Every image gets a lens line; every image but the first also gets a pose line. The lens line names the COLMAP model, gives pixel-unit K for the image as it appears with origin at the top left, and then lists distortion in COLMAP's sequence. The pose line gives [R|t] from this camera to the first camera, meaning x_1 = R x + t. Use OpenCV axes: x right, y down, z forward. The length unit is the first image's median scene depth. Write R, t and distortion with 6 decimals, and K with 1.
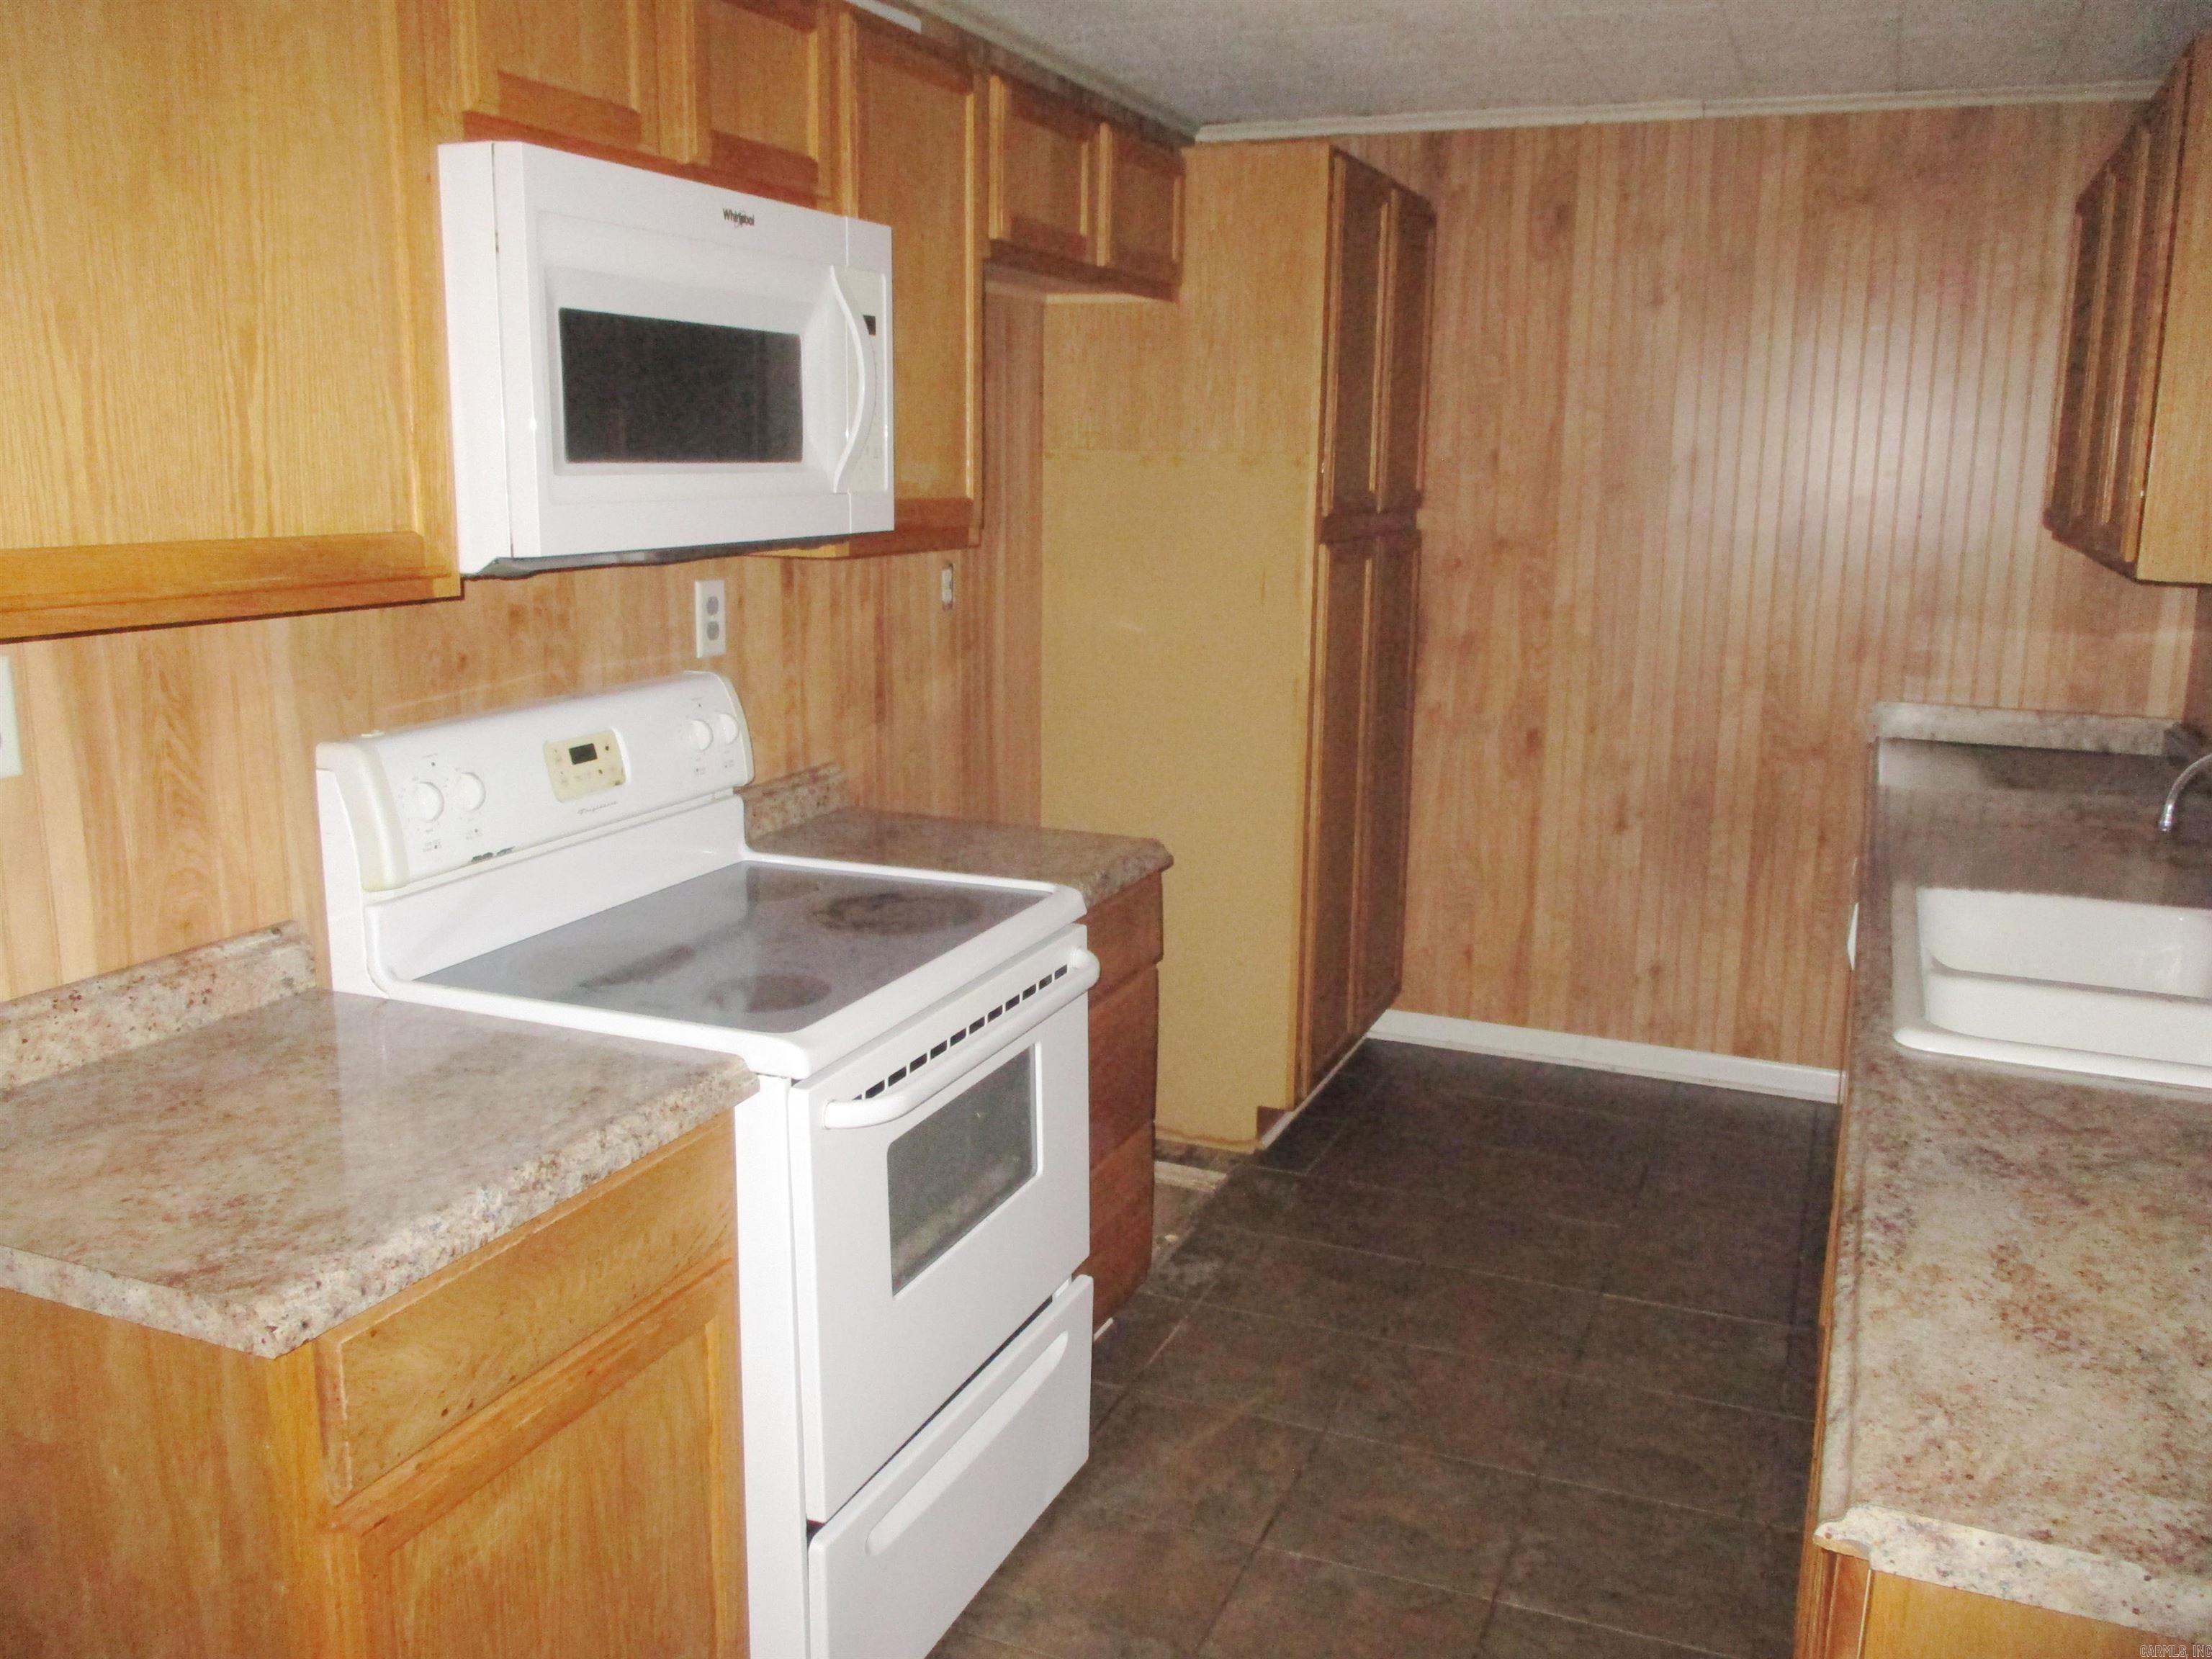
lens RADIAL K [[1877.9, 0, 1114.5], [0, 1877.9, 833.4], [0, 0, 1]] dist [-0.006289, -0.005811]
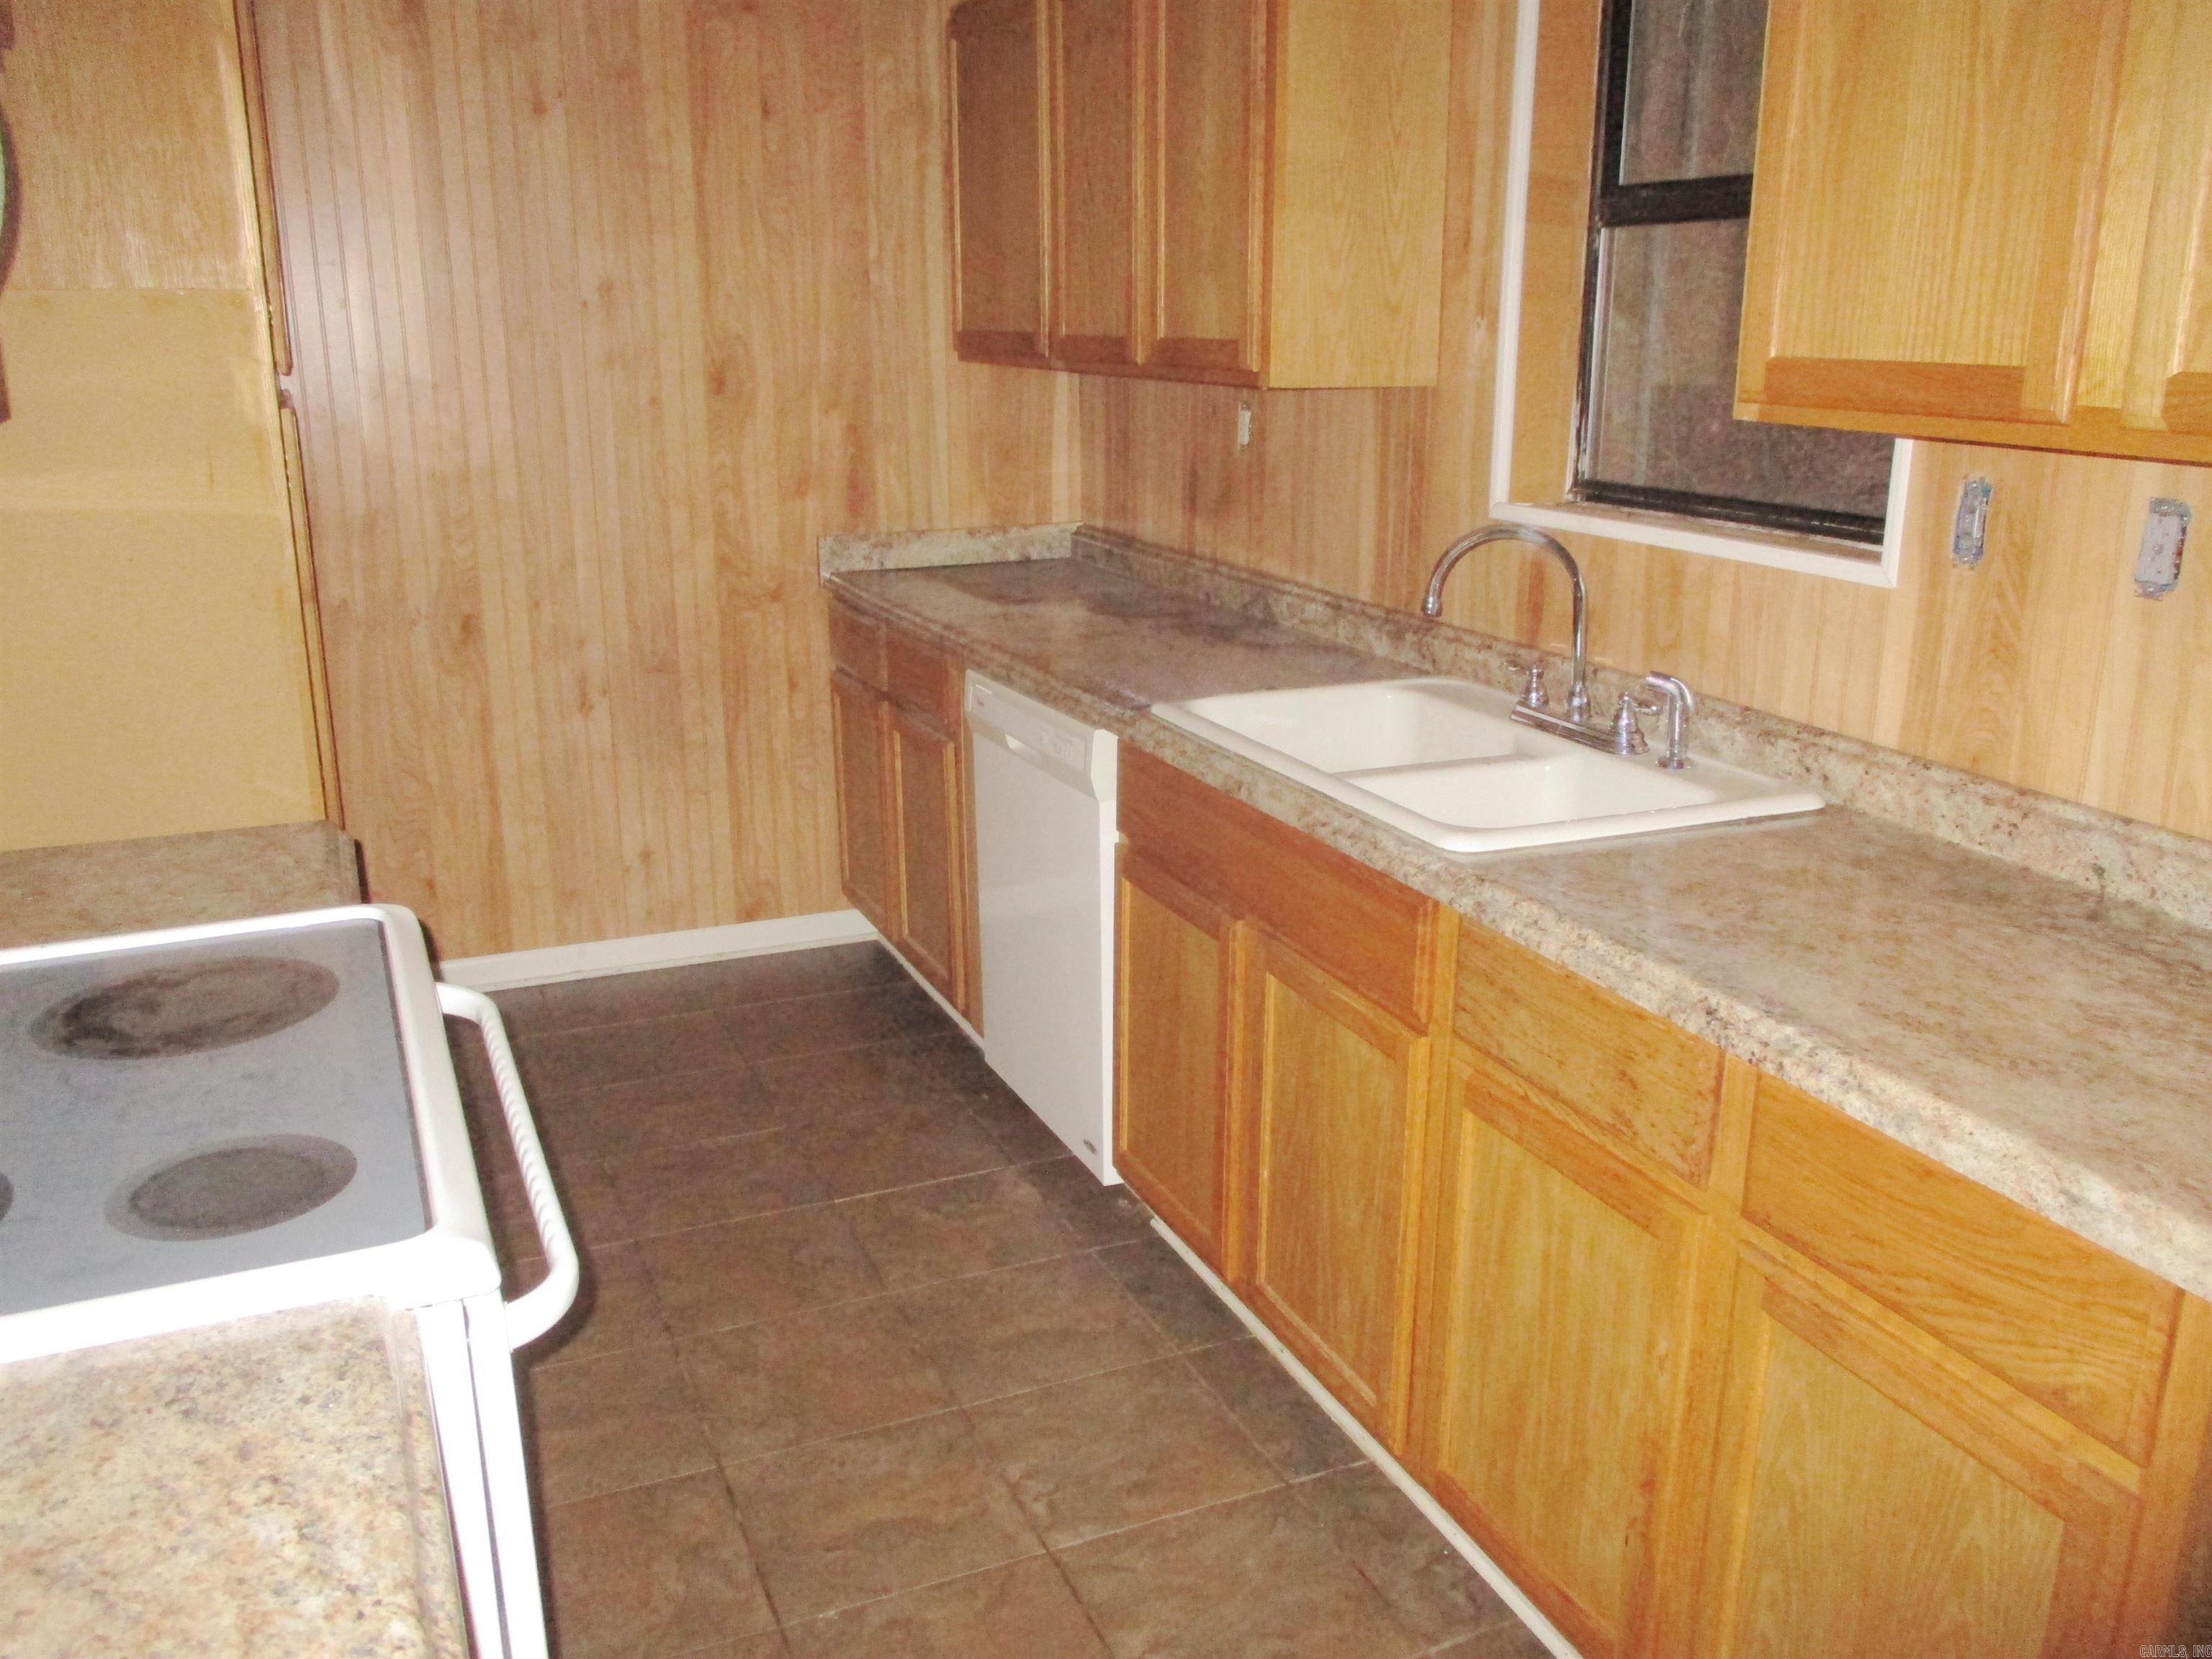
lens RADIAL K [[1877.9, 0, 1114.5], [0, 1877.9, 833.4], [0, 0, 1]] dist [-0.006289, -0.005811]
pose [[0.701202, -0.215809, 0.679516, -0.182283], [0.162113, 0.976384, 0.142804, -0.033140], [-0.694287, 0.010024, 0.719628, 0.178105]]
